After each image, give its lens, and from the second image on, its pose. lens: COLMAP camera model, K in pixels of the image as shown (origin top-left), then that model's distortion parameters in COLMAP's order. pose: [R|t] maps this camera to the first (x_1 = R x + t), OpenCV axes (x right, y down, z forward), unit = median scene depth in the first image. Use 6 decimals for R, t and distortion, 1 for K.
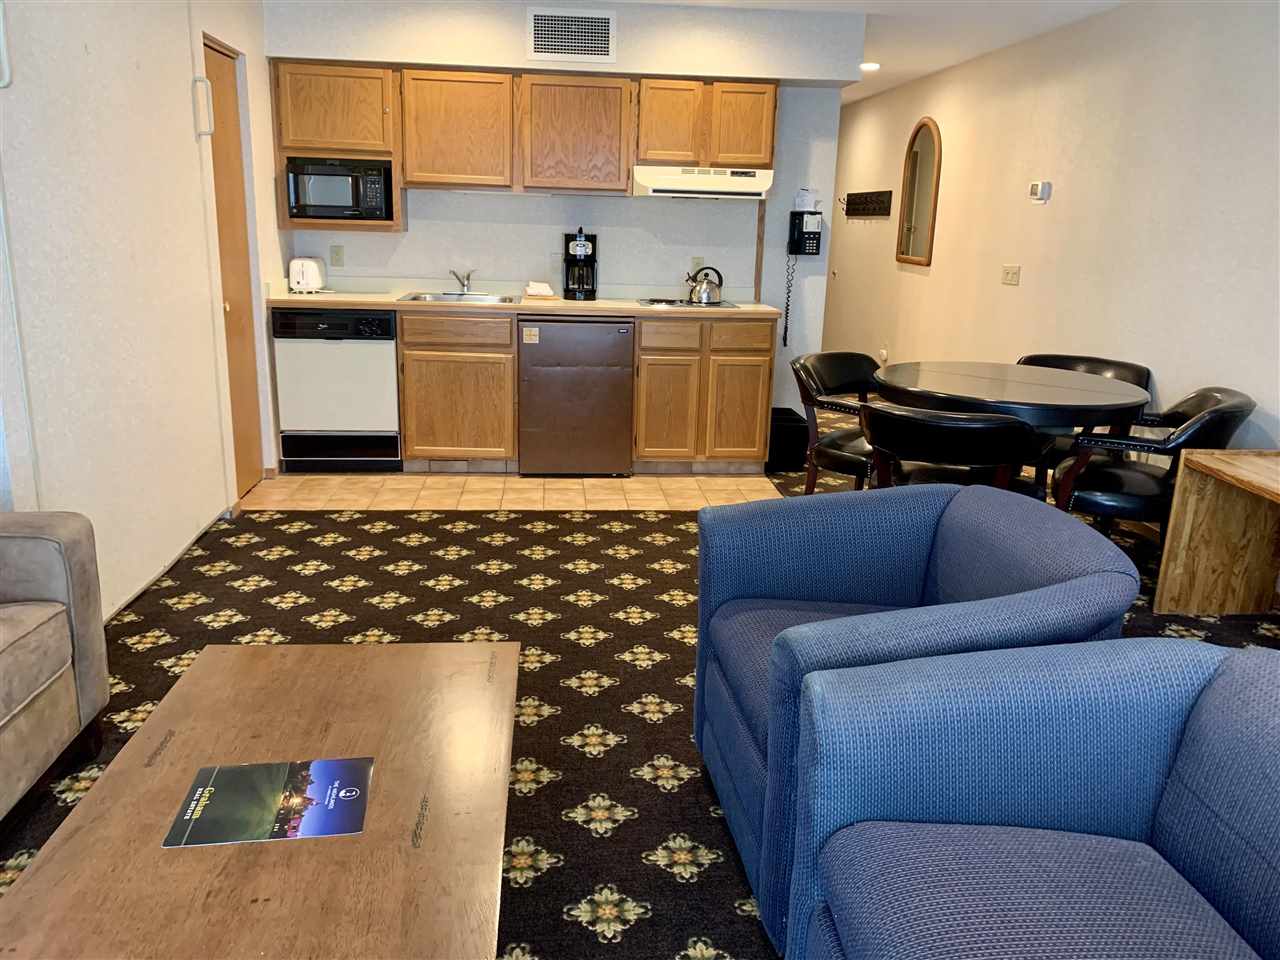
lens RADIAL K [[974.1, 0, 637.0], [0, 974.1, 479.4], [0, 0, 1]] dist [0.021398, -0.025363]
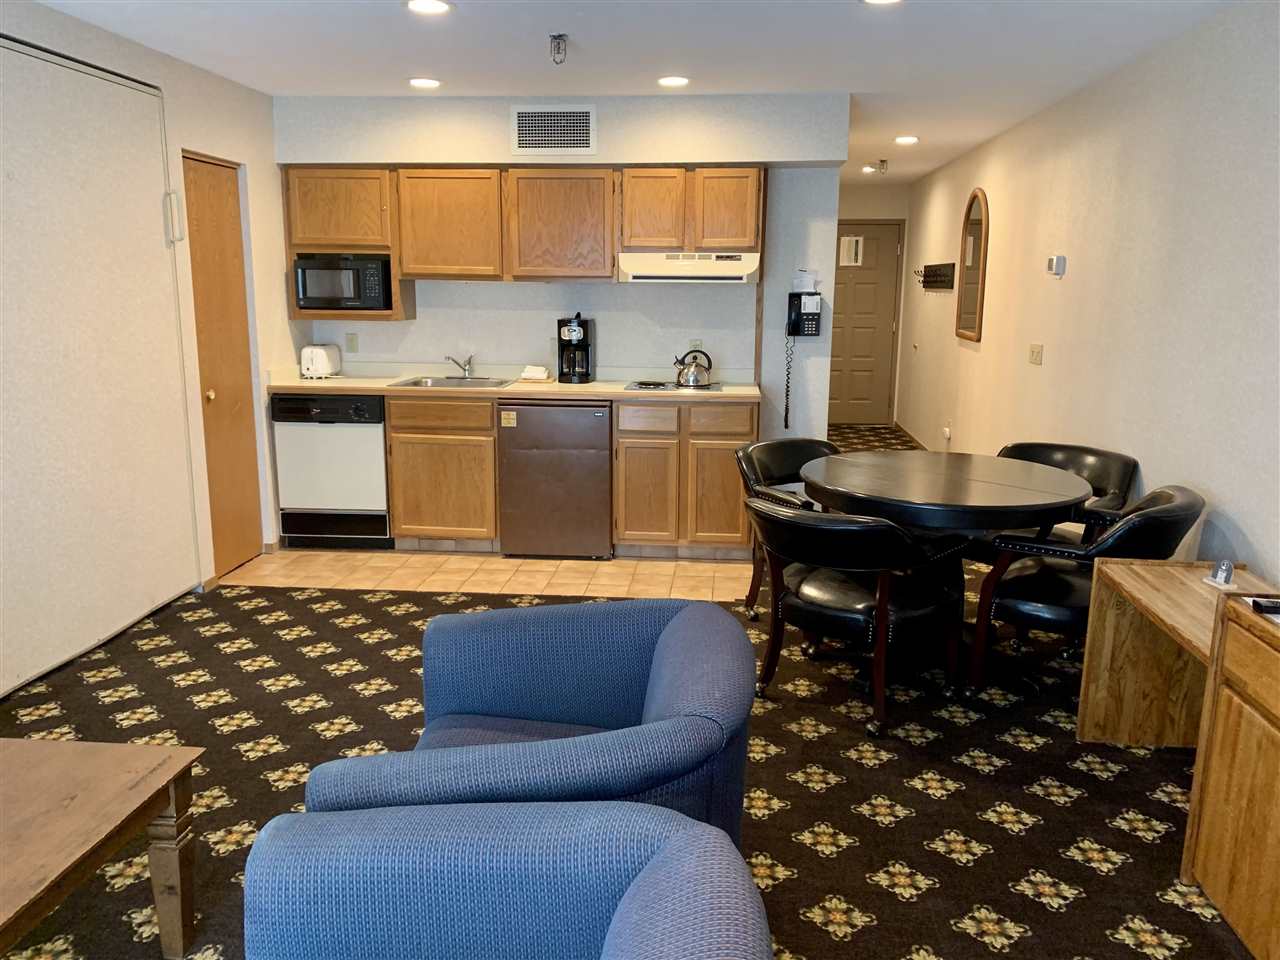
lens RADIAL K [[974.1, 0, 644.6], [0, 974.1, 483.3], [0, 0, 1]] dist [0.021398, -0.025363]
pose [[0.984310, 0.014627, -0.175840, 0.208927], [-0.025336, 0.997948, -0.058810, -0.024564], [0.174619, 0.062342, 0.982660, 0.027887]]
